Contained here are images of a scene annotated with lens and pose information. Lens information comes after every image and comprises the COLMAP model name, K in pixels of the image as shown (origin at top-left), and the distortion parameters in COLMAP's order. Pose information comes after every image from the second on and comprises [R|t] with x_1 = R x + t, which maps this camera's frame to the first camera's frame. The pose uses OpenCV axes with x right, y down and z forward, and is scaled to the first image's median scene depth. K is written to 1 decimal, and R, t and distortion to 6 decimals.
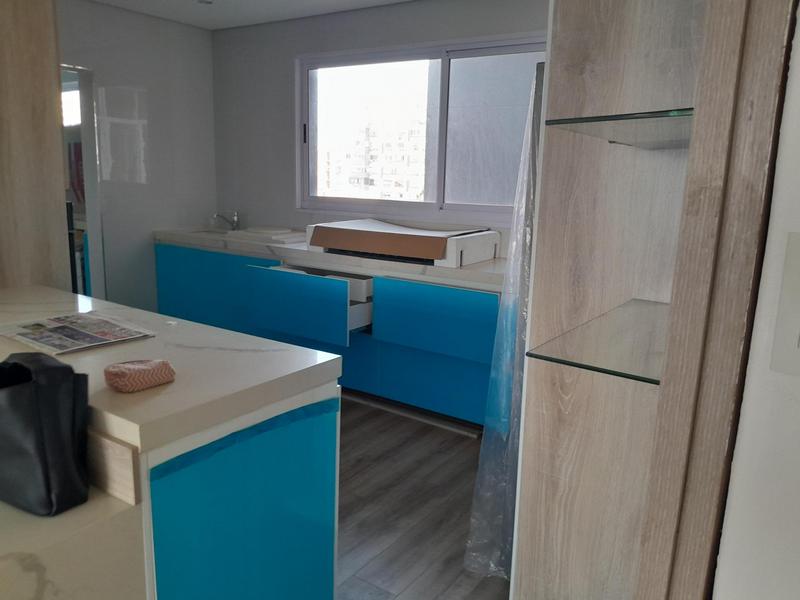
lens RADIAL K [[608.7, 0, 400.0], [0, 608.7, 300.0], [0, 0, 1]] dist [-0.009071, -0.010374]
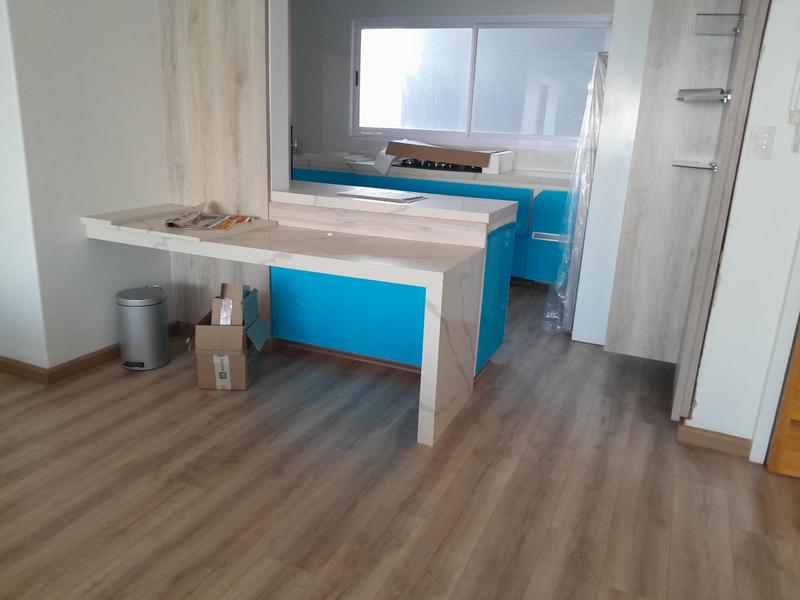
lens RADIAL K [[608.7, 0, 400.0], [0, 608.7, 300.0], [0, 0, 1]] dist [-0.009071, -0.010374]
pose [[0.983136, -0.043400, 0.177654, -0.375346], [0.026286, 0.994881, 0.097578, 0.092010], [-0.180979, -0.091263, 0.979243, -0.415900]]
